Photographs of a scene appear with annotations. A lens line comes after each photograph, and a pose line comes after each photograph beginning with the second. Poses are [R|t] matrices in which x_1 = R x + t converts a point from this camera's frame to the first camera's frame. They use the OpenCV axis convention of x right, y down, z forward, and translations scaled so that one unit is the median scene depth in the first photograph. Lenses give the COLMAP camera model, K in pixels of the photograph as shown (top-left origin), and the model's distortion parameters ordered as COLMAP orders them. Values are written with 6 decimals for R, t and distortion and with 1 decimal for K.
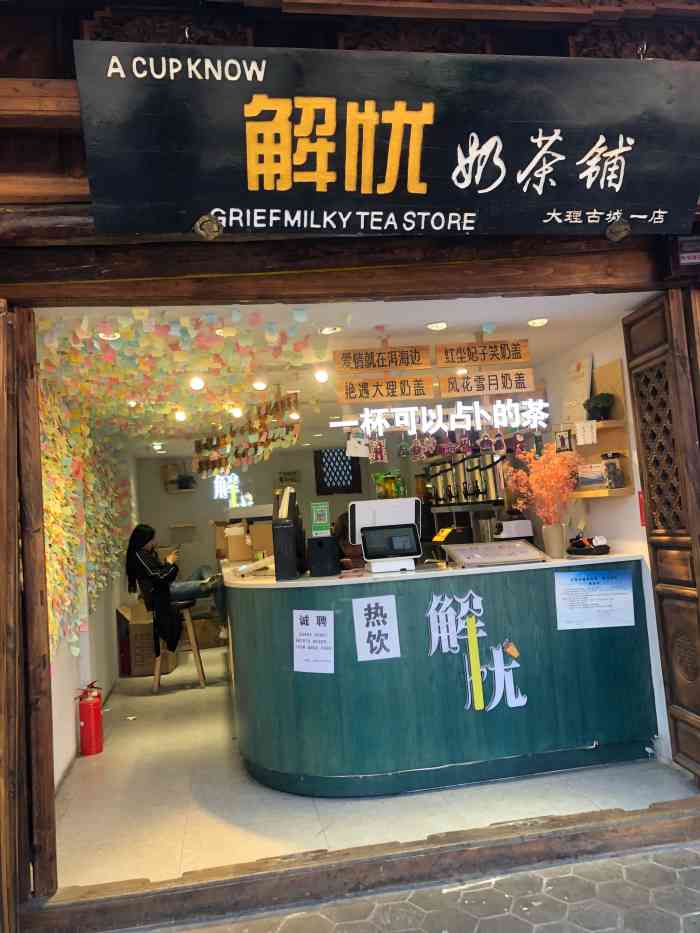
lens RADIAL K [[768.2, 0, 349.5], [0, 768.2, 475.1], [0, 0, 1]] dist [0.089602, -0.174212]
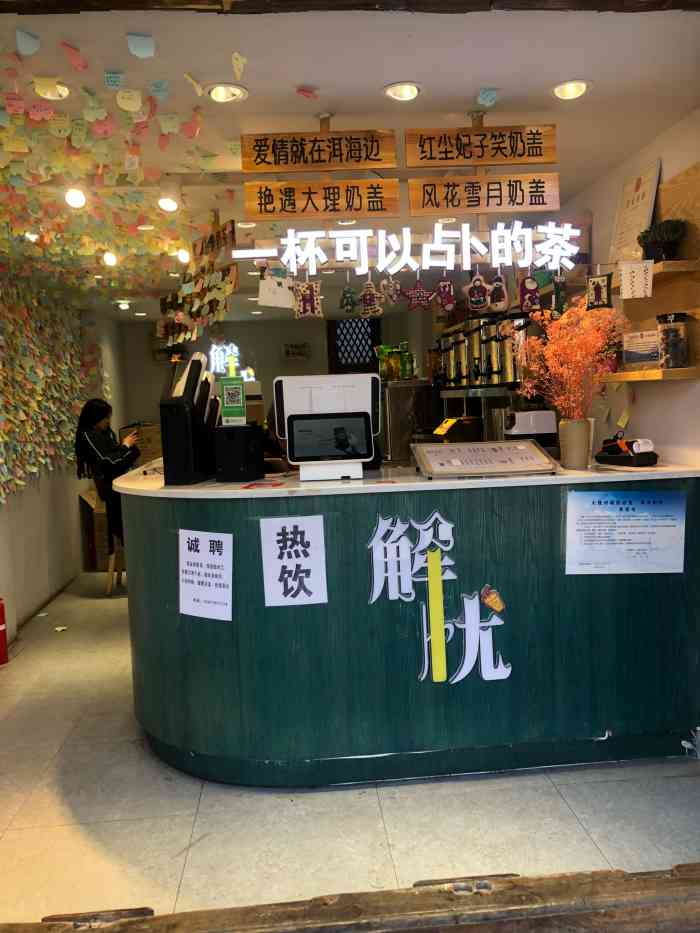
lens RADIAL K [[768.2, 0, 349.5], [0, 768.2, 475.1], [0, 0, 1]] dist [0.089602, -0.174212]
pose [[0.996122, 0.043555, -0.076446, 0.127612], [-0.031419, 0.987675, 0.153333, 0.015374], [0.082182, -0.150337, 0.985213, 0.325776]]
